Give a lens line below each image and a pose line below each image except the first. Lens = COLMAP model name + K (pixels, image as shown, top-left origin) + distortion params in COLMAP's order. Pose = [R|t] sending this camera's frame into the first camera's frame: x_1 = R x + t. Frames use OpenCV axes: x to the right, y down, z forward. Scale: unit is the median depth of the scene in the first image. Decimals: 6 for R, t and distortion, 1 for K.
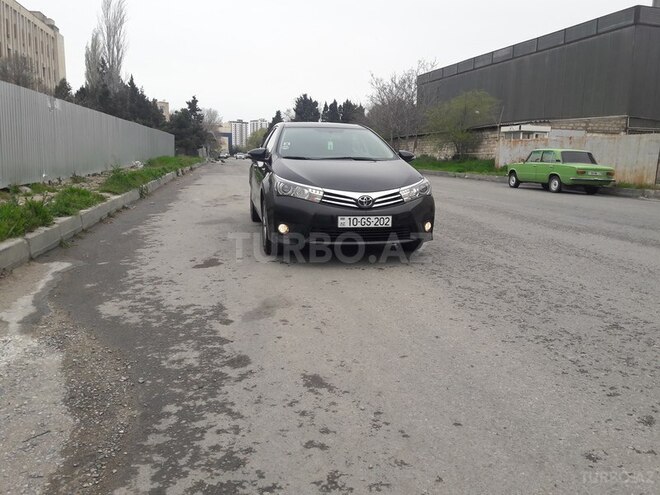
lens RADIAL K [[523.9, 0, 330.0], [0, 523.9, 247.5], [0, 0, 1]] dist [0.020229, -0.006701]
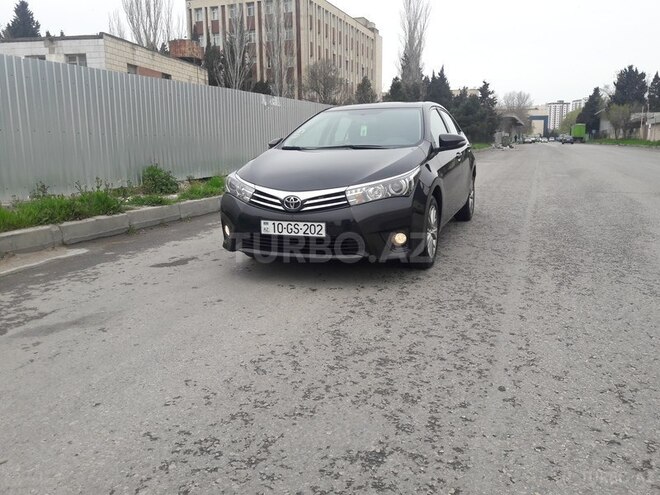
lens RADIAL K [[523.9, 0, 330.0], [0, 523.9, 247.5], [0, 0, 1]] dist [0.020229, -0.006701]
pose [[0.848427, 0.075492, -0.523901, 0.526870], [-0.062520, 0.997141, 0.042436, -0.057440], [0.525607, -0.003249, 0.850722, 0.355705]]
